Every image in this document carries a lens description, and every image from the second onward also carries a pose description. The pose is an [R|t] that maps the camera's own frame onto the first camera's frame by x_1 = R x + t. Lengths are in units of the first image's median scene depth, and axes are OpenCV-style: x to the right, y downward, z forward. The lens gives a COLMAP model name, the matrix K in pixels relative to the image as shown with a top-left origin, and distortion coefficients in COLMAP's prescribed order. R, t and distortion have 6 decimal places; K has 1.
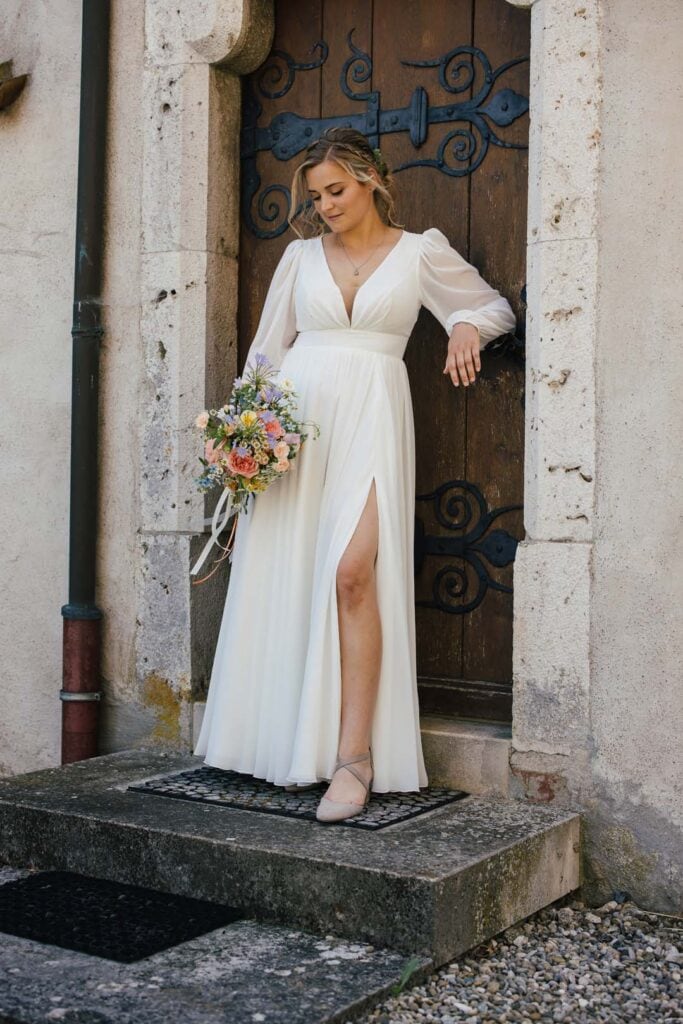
lens RADIAL K [[1595.6, 0, 359.2], [0, 1595.6, 510.1], [0, 0, 1]] dist [-0.125126, 0.509868]
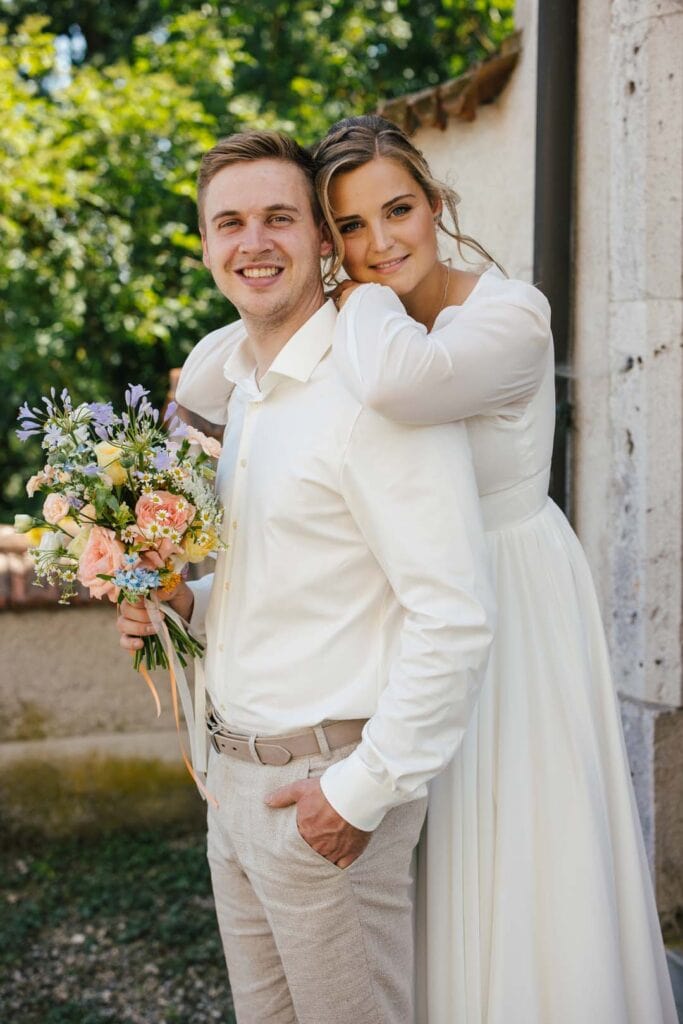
lens RADIAL K [[1538.3, 0, 310.3], [0, 1538.3, 509.1], [0, 0, 1]] dist [-0.018737, 0.052295]
pose [[0.763670, 0.044758, -0.644054, 0.207871], [0.017518, 0.995790, 0.089973, -0.135655], [0.645370, -0.079992, 0.759671, 0.395279]]
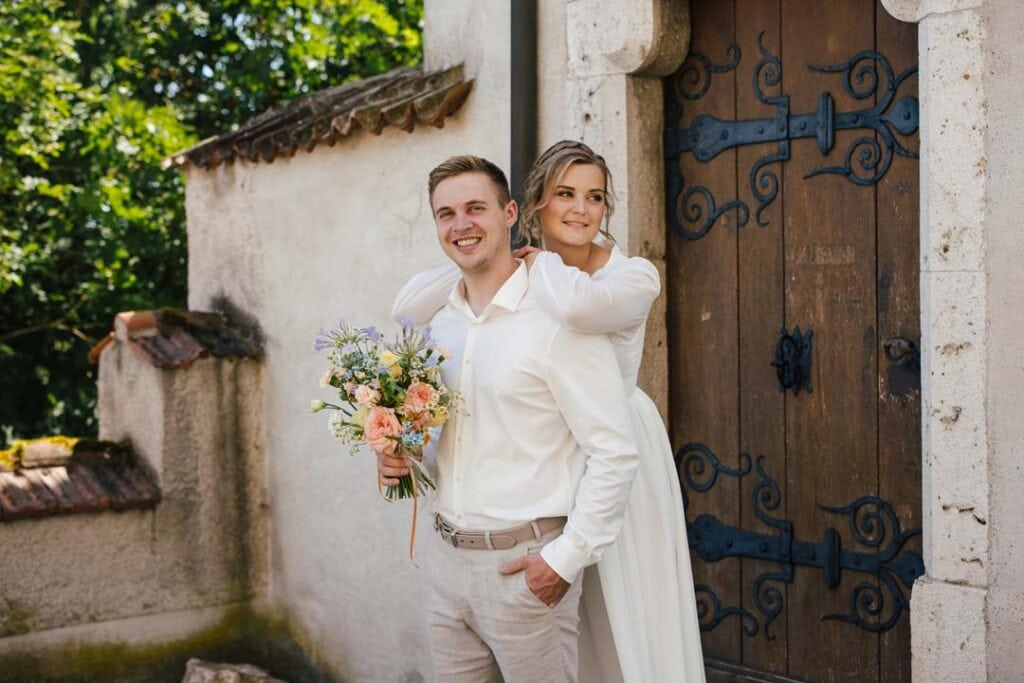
lens RADIAL K [[1579.6, 0, 511.8], [0, 1579.6, 320.5], [0, 0, 1]] dist [-0.127052, 0.569939]
pose [[0.950406, -0.020891, -0.310311, 0.146151], [0.025170, 0.999635, 0.009792, -0.134827], [0.309993, -0.017117, 0.950585, 0.013675]]
